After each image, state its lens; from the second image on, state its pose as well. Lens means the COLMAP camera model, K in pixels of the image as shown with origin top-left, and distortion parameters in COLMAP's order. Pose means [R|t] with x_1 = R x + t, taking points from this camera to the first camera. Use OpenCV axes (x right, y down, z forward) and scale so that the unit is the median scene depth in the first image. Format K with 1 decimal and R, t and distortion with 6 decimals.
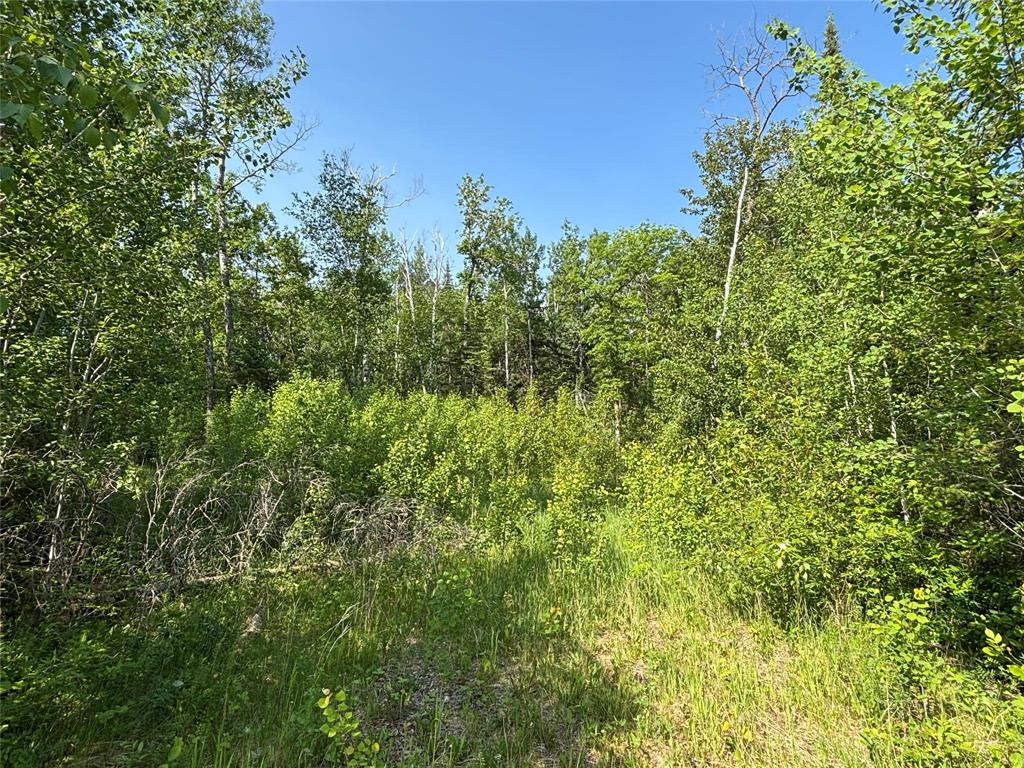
lens RADIAL K [[568.9, 0, 499.5], [0, 568.9, 390.2], [0, 0, 1]] dist [0.020214, -0.035482]
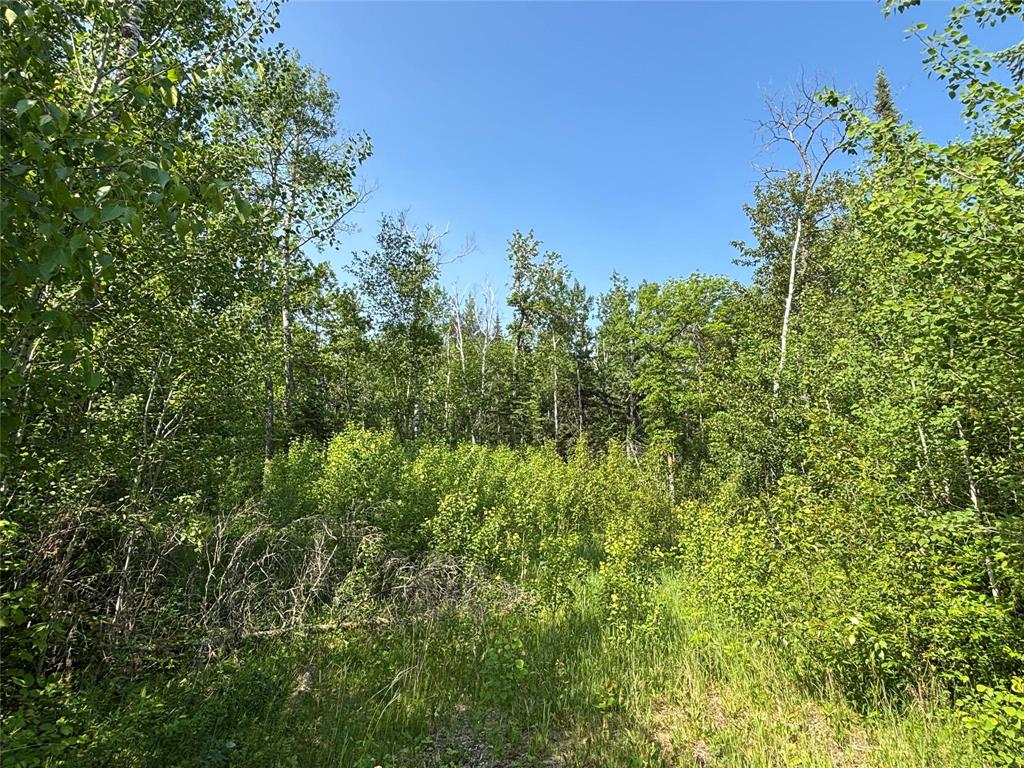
lens RADIAL K [[568.9, 0, 499.5], [0, 568.9, 390.2], [0, 0, 1]] dist [0.020214, -0.035482]
pose [[0.996336, -0.000154, -0.085523, -0.001345], [-0.007145, 0.996353, -0.085032, -0.005648], [0.085225, 0.085332, 0.992701, -0.002085]]
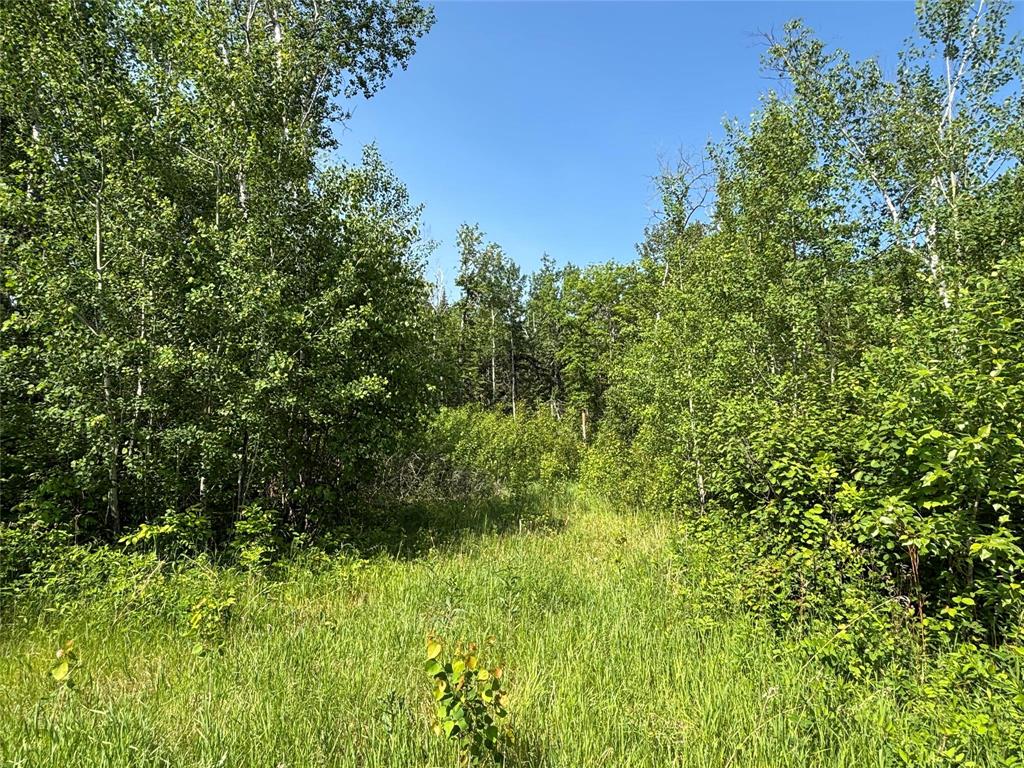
lens RADIAL K [[568.9, 0, 499.5], [0, 568.9, 390.2], [0, 0, 1]] dist [0.020214, -0.035482]
pose [[0.998863, 0.015106, 0.045224, -0.068413], [-0.015084, 0.999886, -0.000818, -0.041288], [-0.045231, 0.000135, 0.998977, -0.458978]]
